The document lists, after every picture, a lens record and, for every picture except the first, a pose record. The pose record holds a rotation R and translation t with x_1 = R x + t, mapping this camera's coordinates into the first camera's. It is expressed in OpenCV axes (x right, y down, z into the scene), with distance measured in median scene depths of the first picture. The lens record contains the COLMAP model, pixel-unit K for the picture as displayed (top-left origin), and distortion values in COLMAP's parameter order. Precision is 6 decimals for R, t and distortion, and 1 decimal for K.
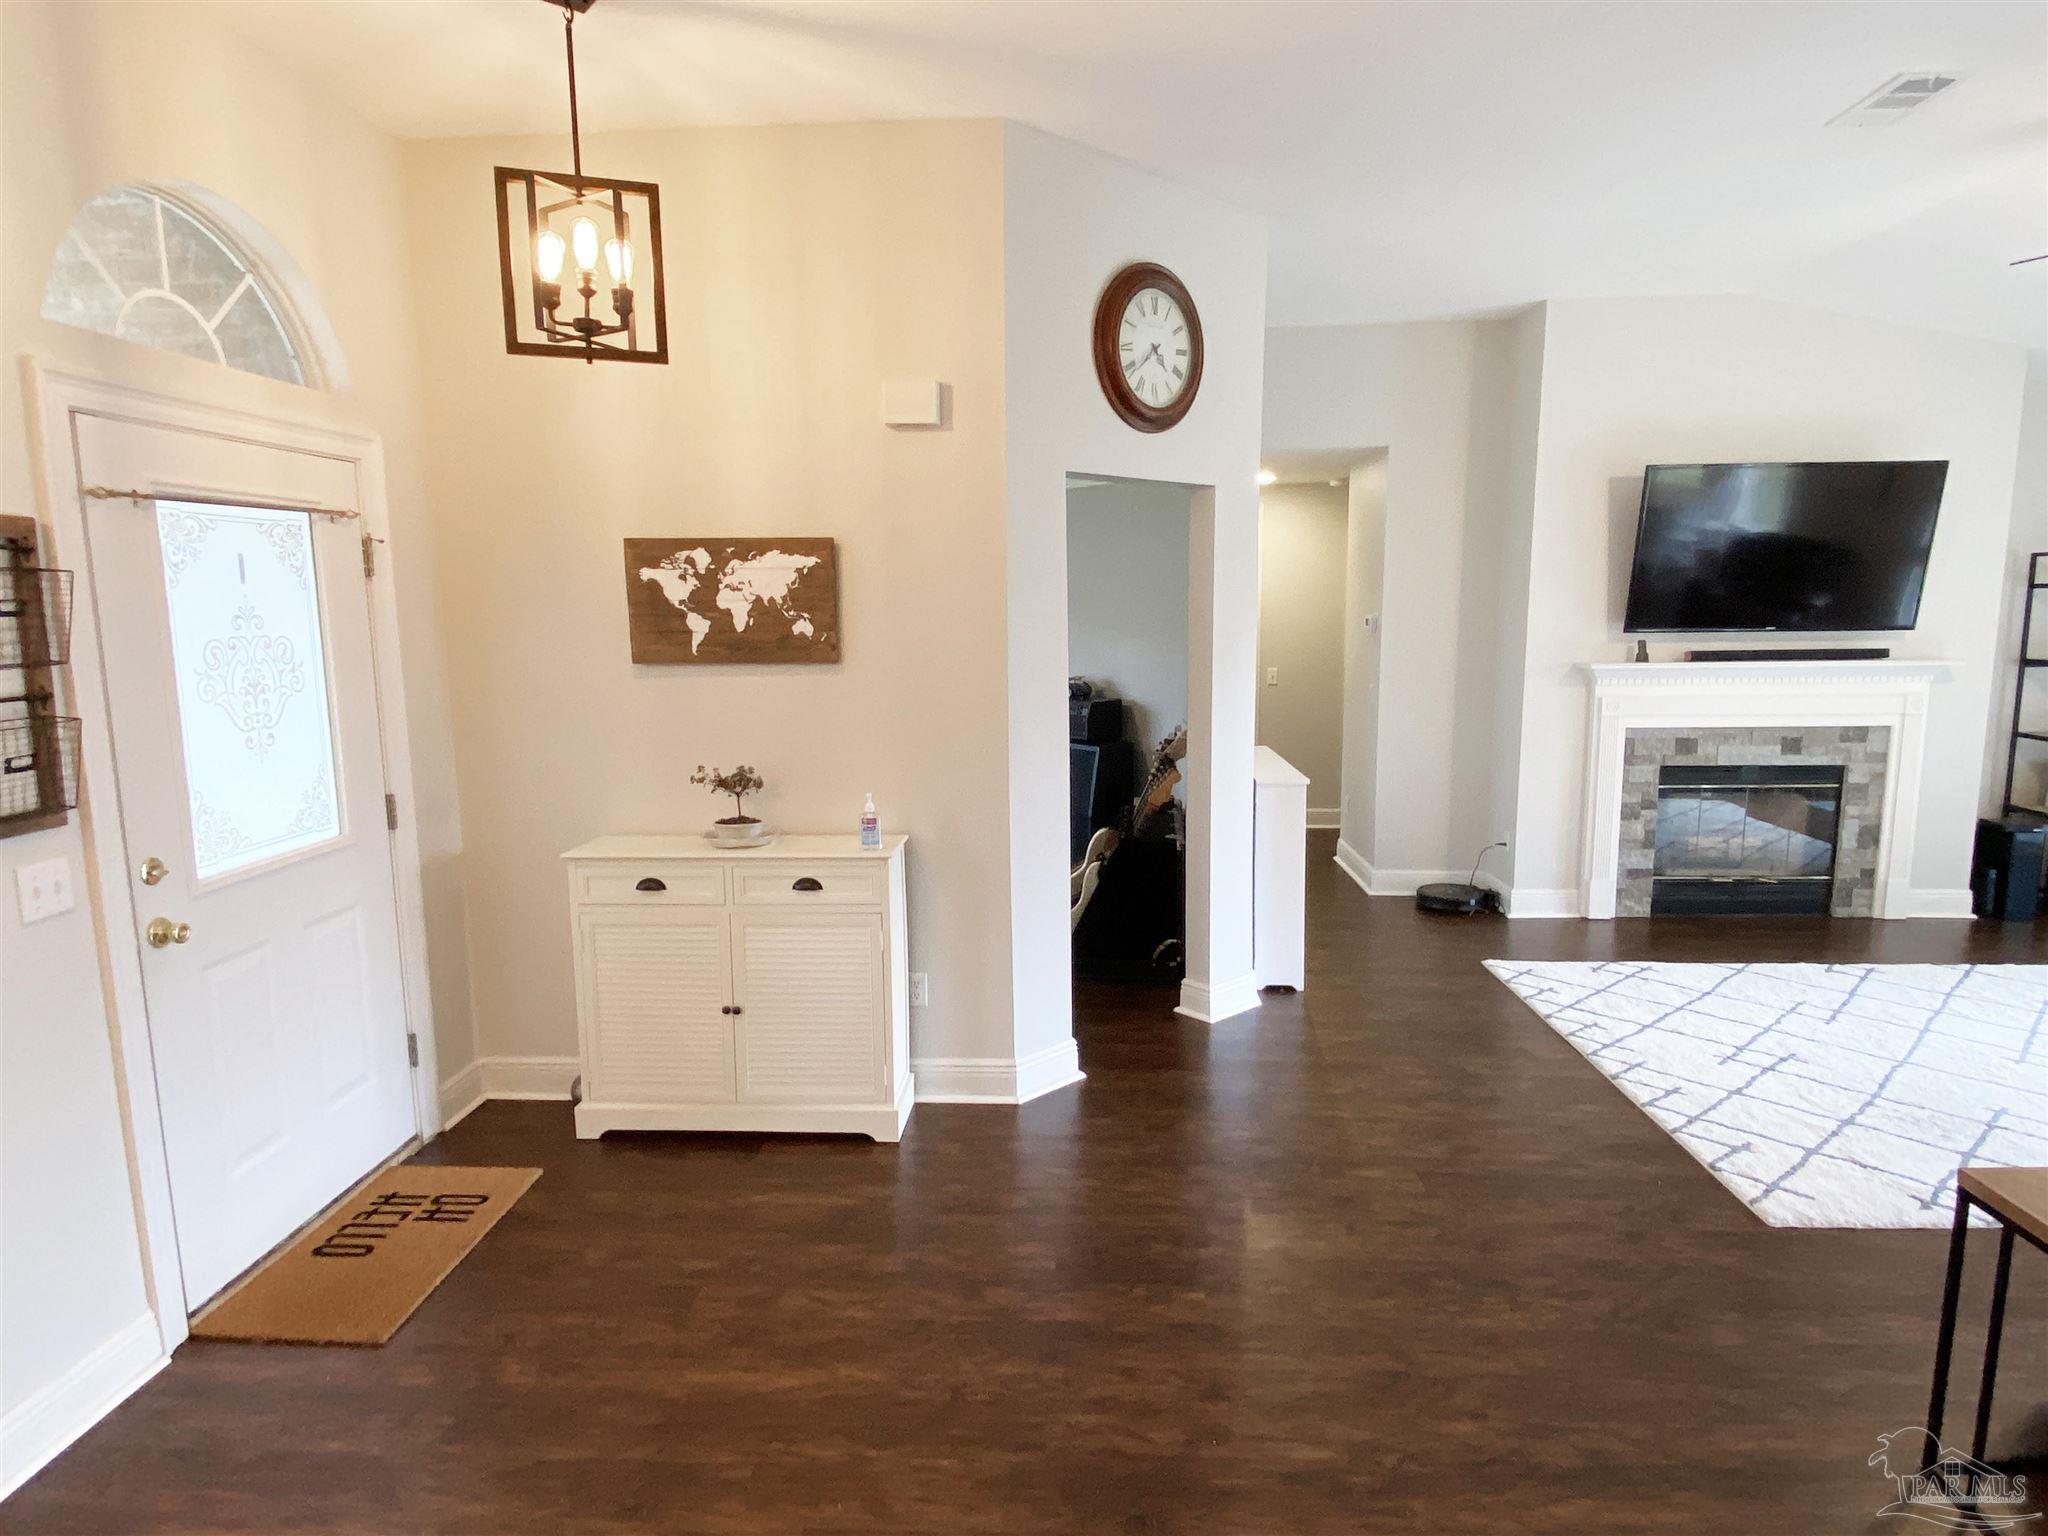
lens RADIAL K [[1116.9, 0, 1025.7], [0, 1116.9, 767.9], [0, 0, 1]] dist [0.065813, -0.064833]
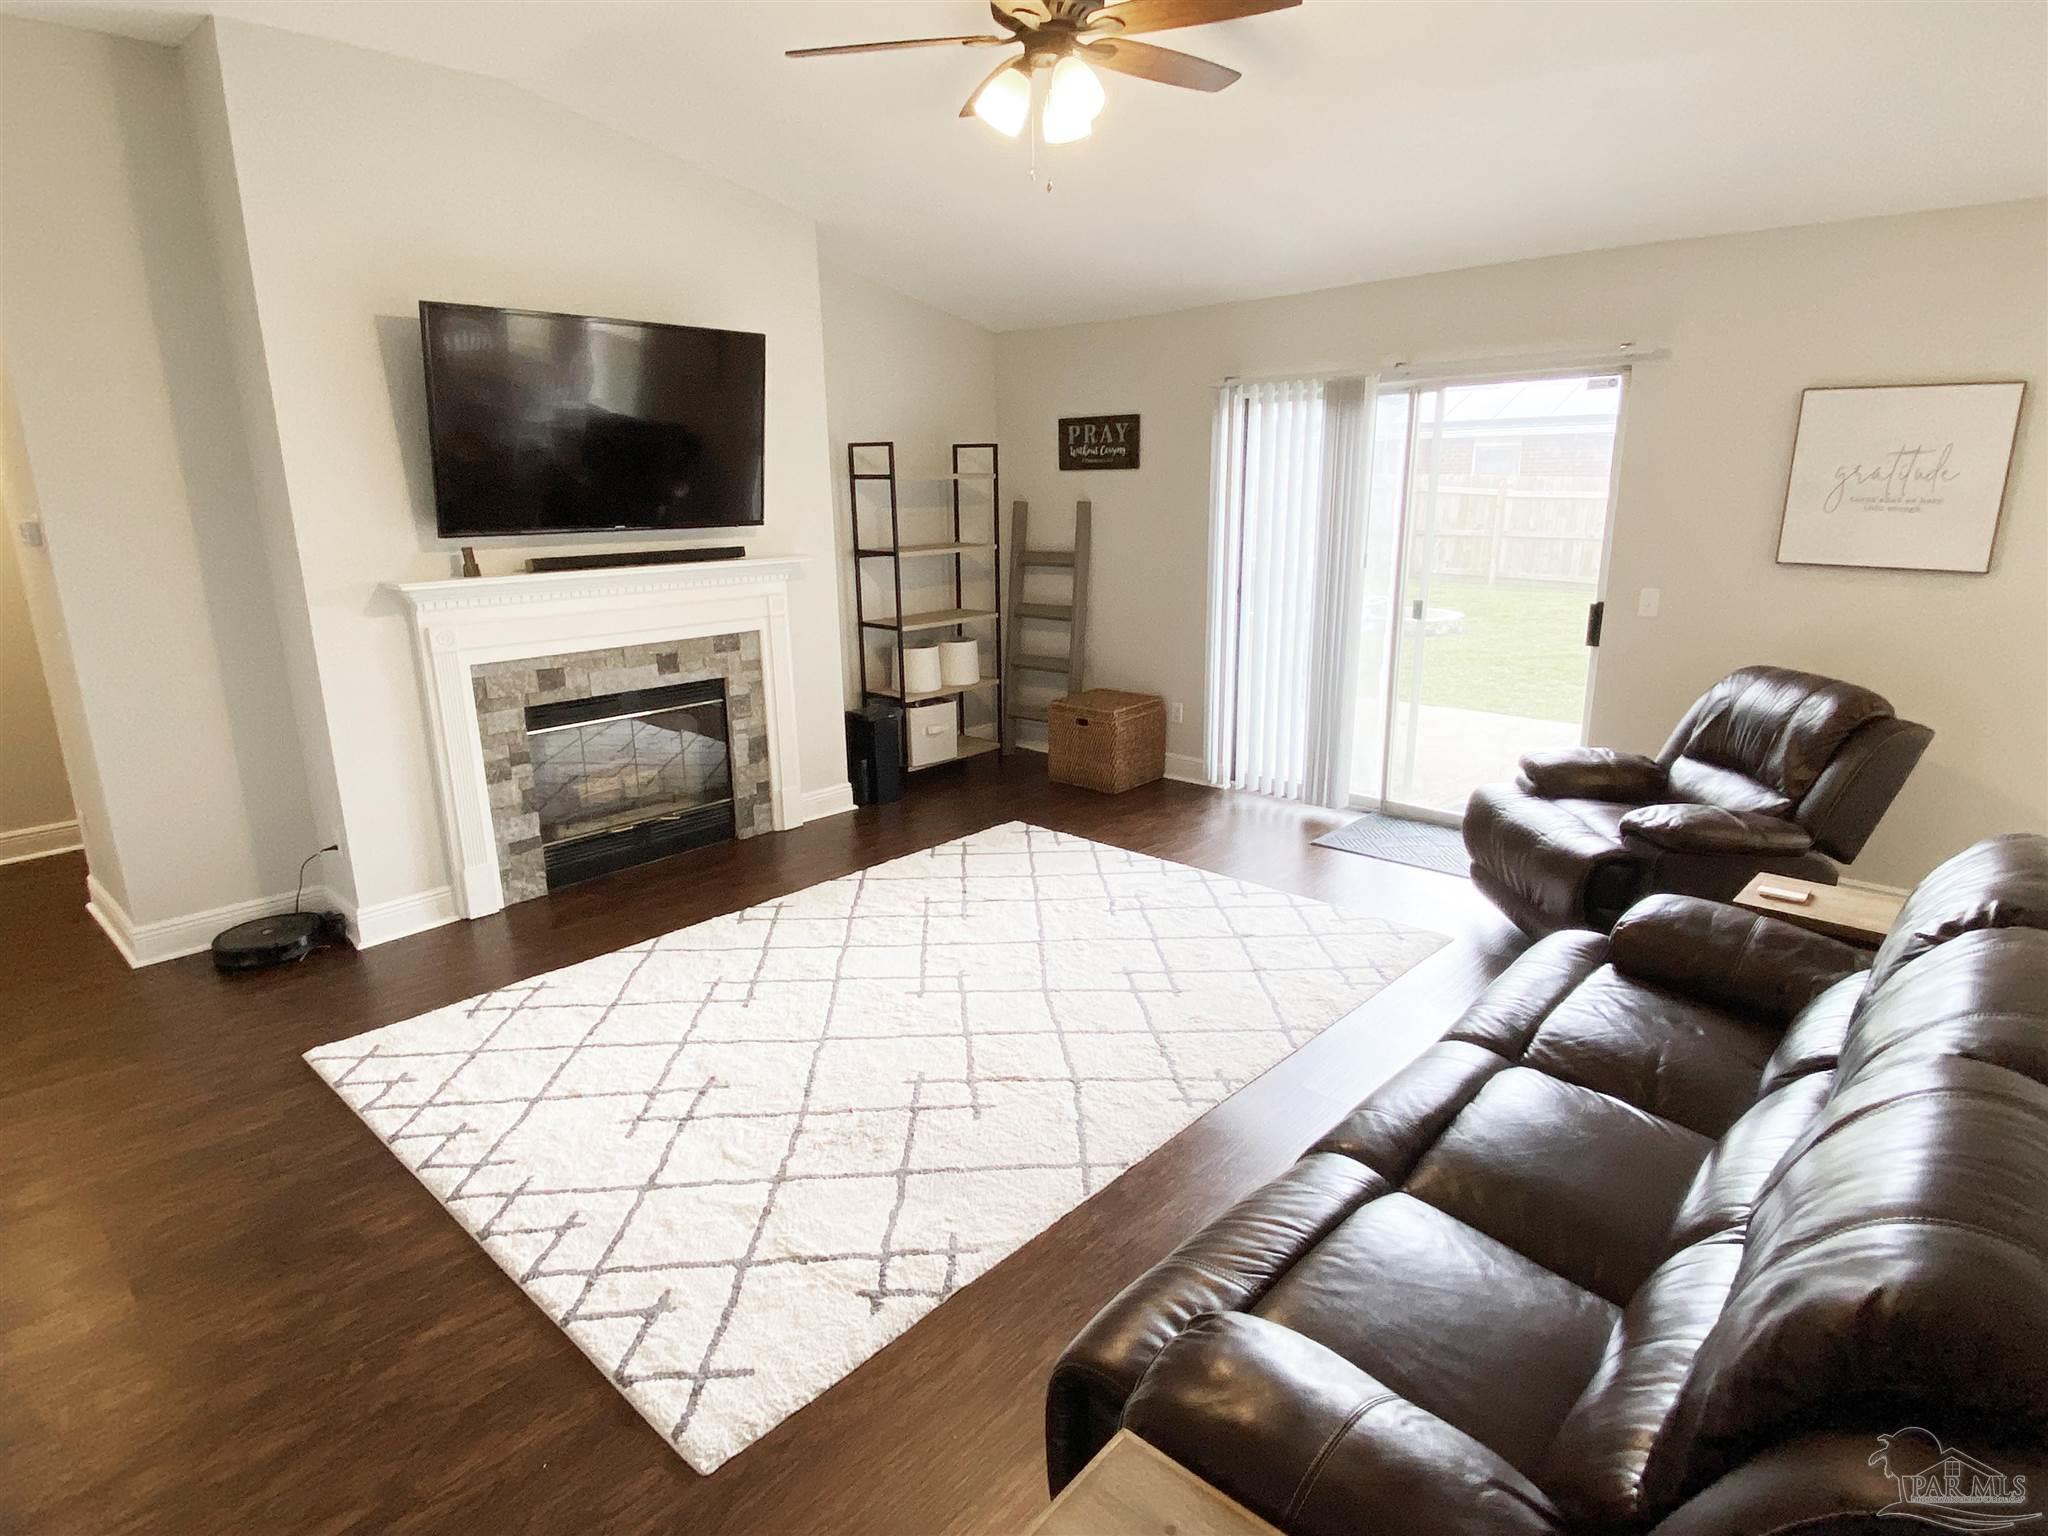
lens RADIAL K [[1110.8, 0, 1030.9], [0, 1110.8, 767.5], [0, 0, 1]] dist [0.059042, -0.052098]
pose [[0.634265, -0.190154, 0.749366, 0.313642], [0.117062, 0.981726, 0.150035, -0.058816], [-0.764202, -0.007440, 0.644934, 0.377199]]
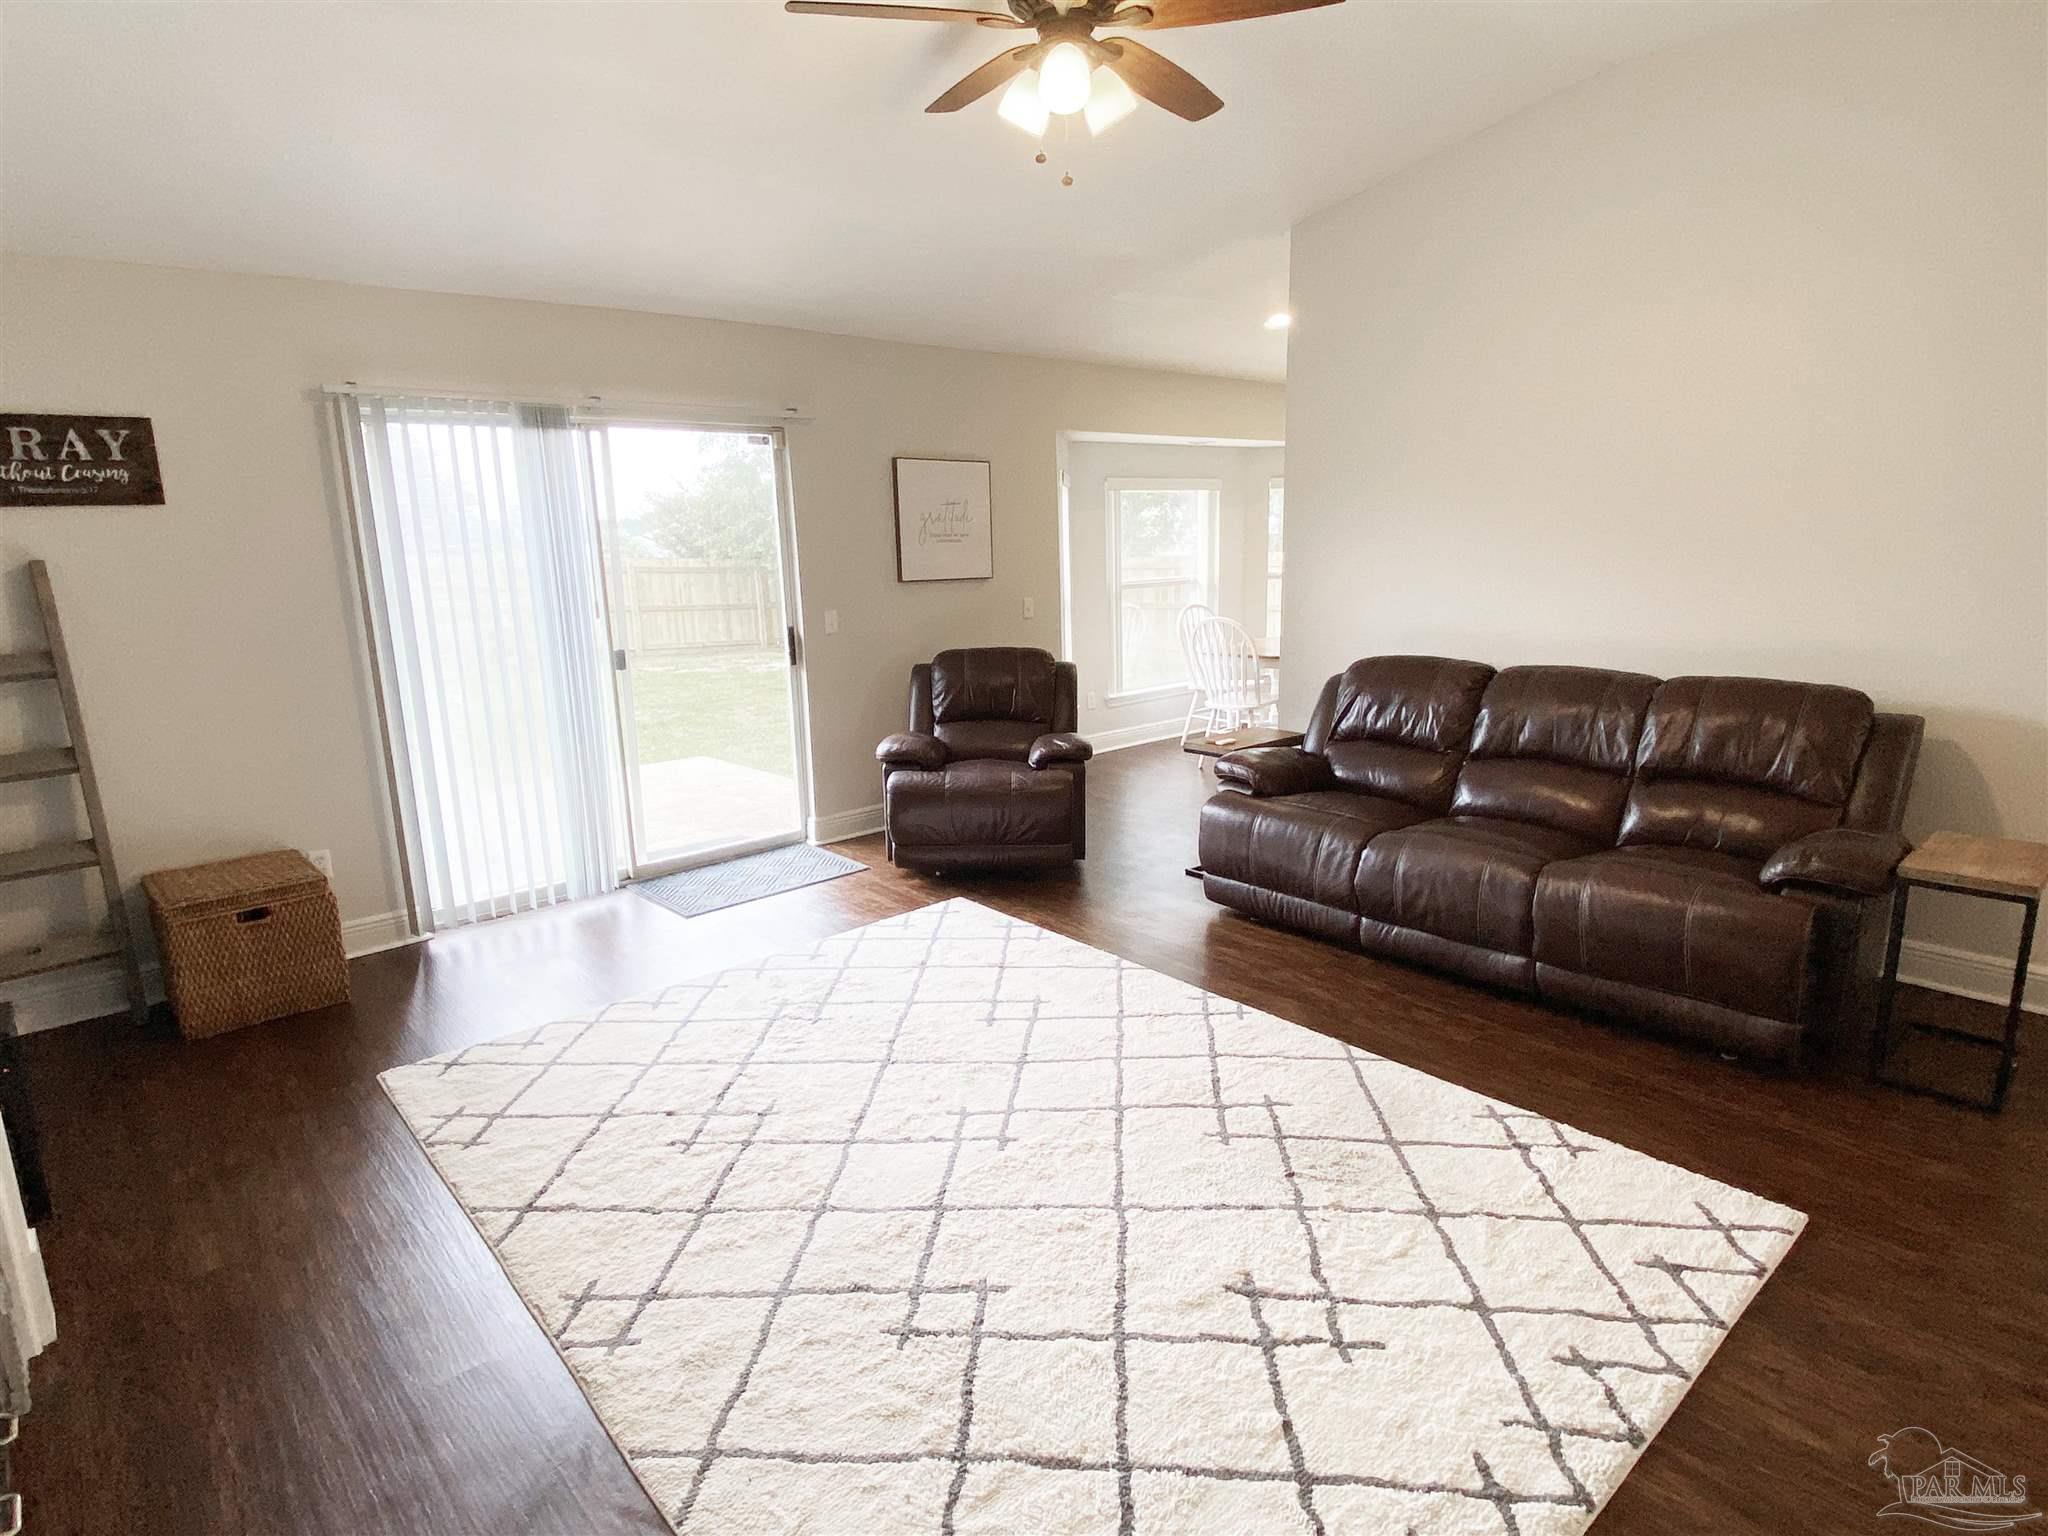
lens RADIAL K [[1110.8, 0, 1030.9], [0, 1110.8, 767.5], [0, 0, 1]] dist [0.059042, -0.052098]
pose [[-0.702754, -0.118426, 0.701507, 0.435797], [0.137986, 0.944634, 0.297701, -0.202178], [-0.697923, 0.306008, -0.647505, 1.549539]]
